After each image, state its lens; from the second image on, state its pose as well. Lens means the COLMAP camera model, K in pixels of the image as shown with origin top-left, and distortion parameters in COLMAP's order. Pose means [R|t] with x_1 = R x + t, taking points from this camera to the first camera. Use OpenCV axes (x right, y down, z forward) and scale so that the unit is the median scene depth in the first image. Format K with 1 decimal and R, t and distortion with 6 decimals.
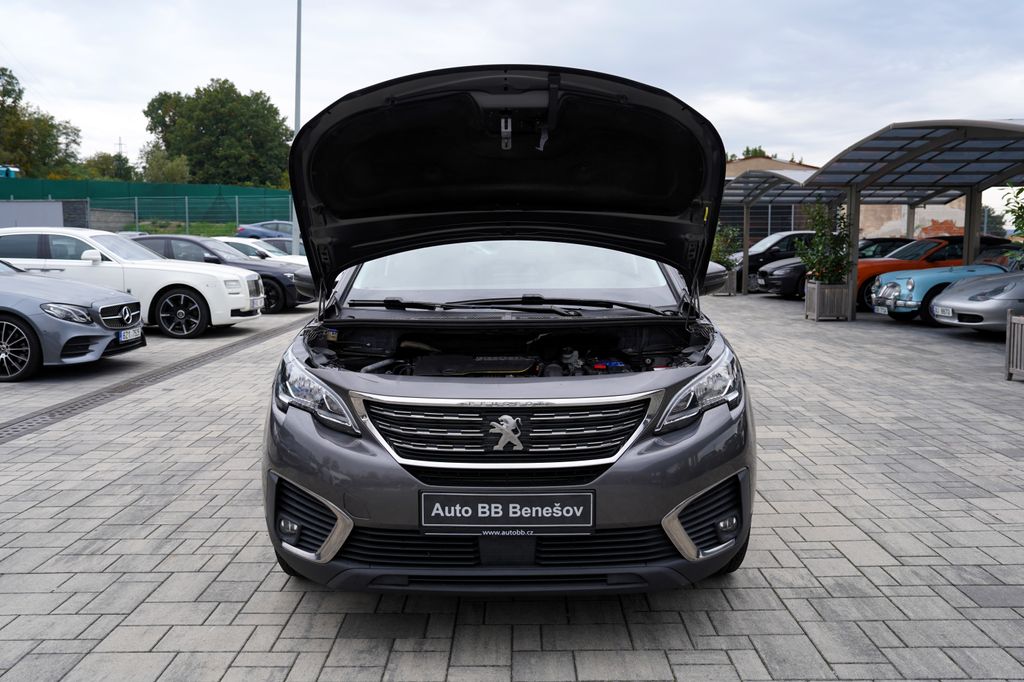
lens RADIAL K [[849.0, 0, 515.3], [0, 849.0, 348.3], [0, 0, 1]] dist [-0.037790, 0.067736]
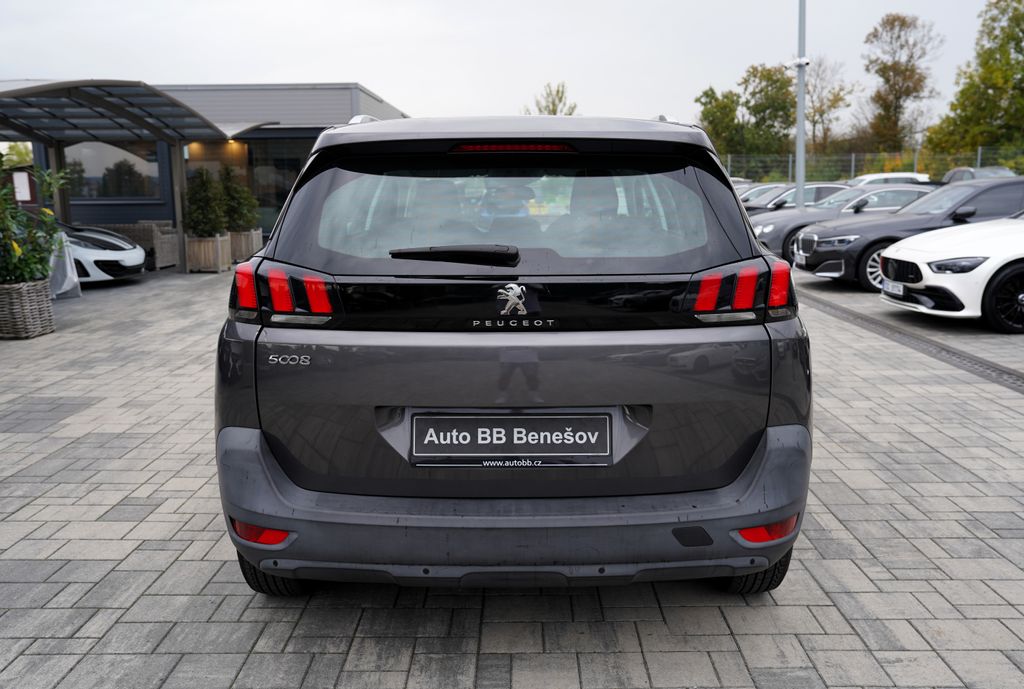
lens RADIAL K [[888.2, 0, 516.5], [0, 888.2, 349.6], [0, 0, 1]] dist [-0.054168, 0.093054]
pose [[-0.999921, 0.012140, 0.003376, -0.009938], [0.012595, 0.954900, 0.296661, -0.341409], [0.000378, 0.296680, -0.954977, 2.600411]]
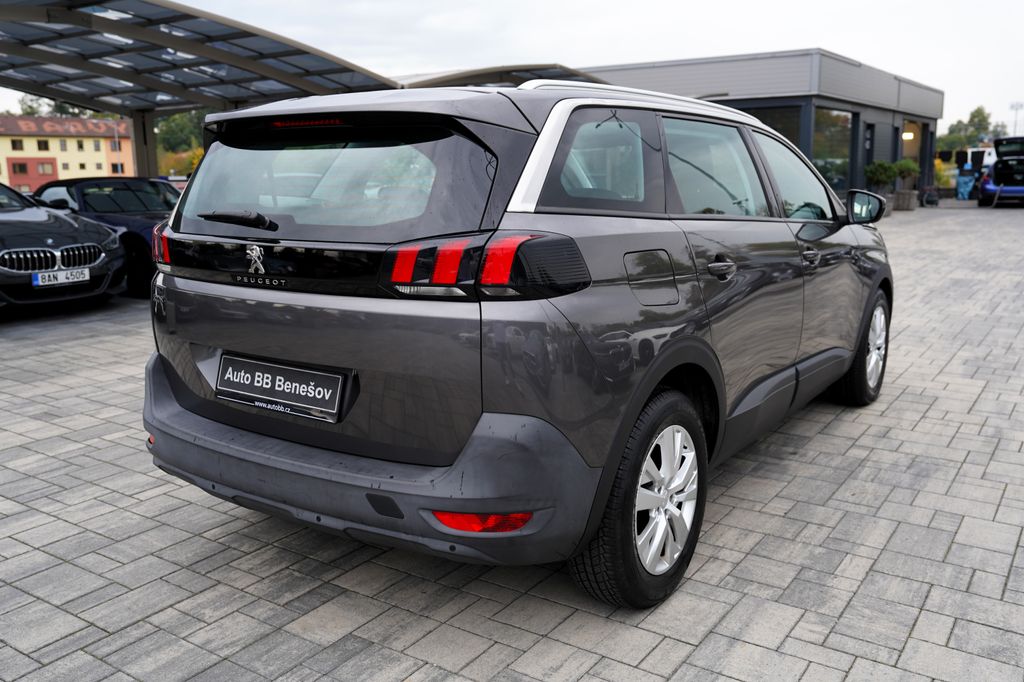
lens RADIAL K [[882.0, 0, 517.6], [0, 882.0, 331.9], [0, 0, 1]] dist [-0.012281, 0.040589]
pose [[-0.829277, -0.089390, 0.551642, -0.567618], [0.083365, 0.956291, 0.280282, -0.312936], [-0.552585, 0.278419, -0.785578, 2.441408]]
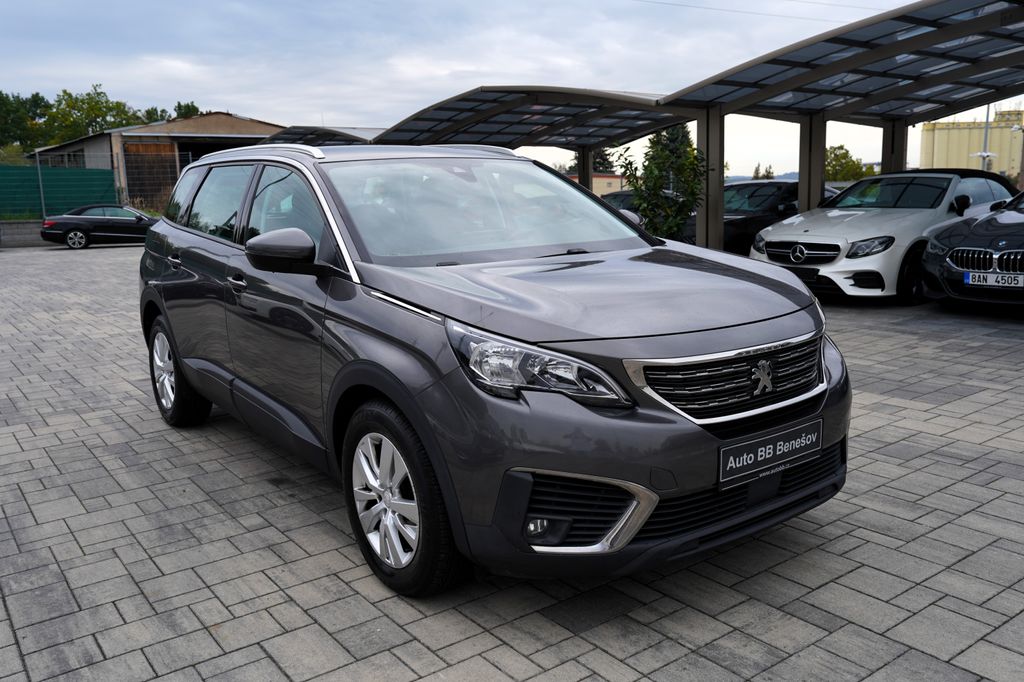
lens RADIAL K [[845.3, 0, 505.4], [0, 845.3, 343.8], [0, 0, 1]] dist [-0.026611, 0.063121]
pose [[0.804795, -0.124809, 0.580282, -0.624627], [0.099569, 0.992177, 0.075307, -0.036246], [-0.585141, -0.002829, 0.810926, 0.251563]]
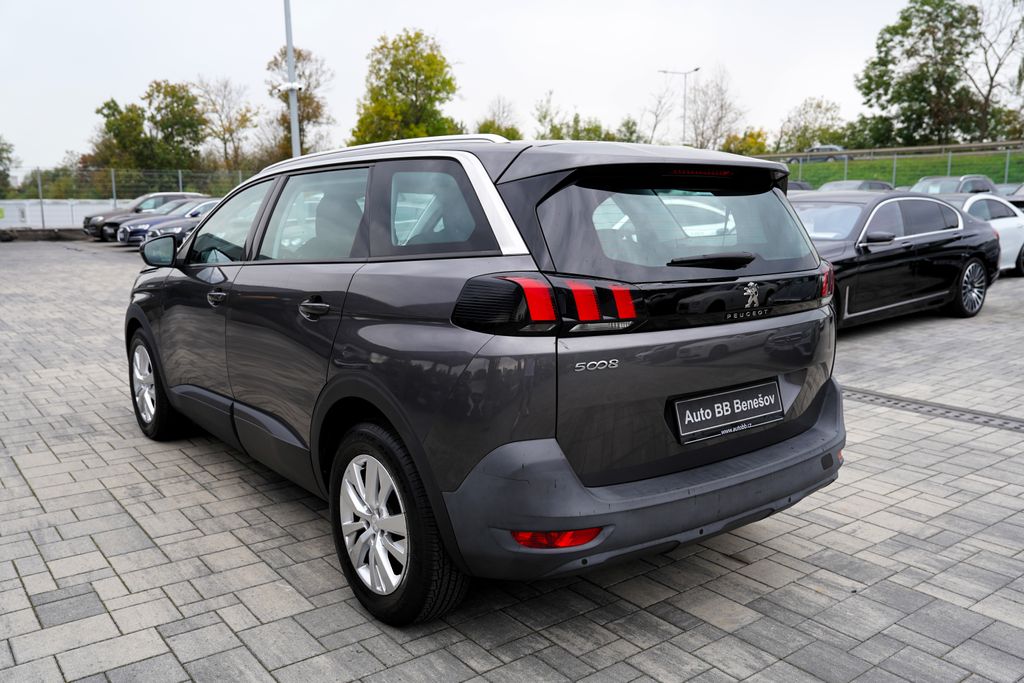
lens RADIAL K [[845.3, 0, 503.0], [0, 845.3, 343.0], [0, 0, 1]] dist [-0.026611, 0.063121]
pose [[-0.795133, 0.105320, -0.597219, 0.615255], [-0.069610, 0.962443, 0.262406, -0.328207], [0.602427, 0.250221, -0.757939, 2.432696]]
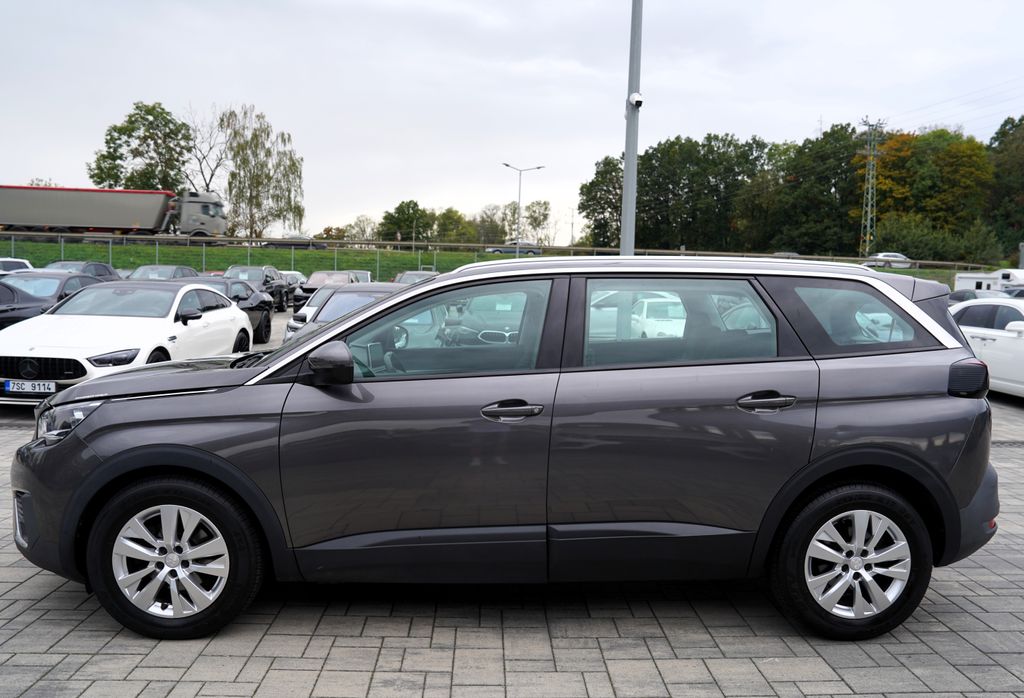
lens RADIAL K [[762.5, 0, 530.0], [0, 762.5, 339.2], [0, 0, 1]] dist [-0.057565, 0.030669]
pose [[0.056668, 0.067028, -0.996141, 1.112374], [-0.149898, 0.987006, 0.057886, -0.202333], [0.987076, 0.146039, 0.065979, 1.299325]]
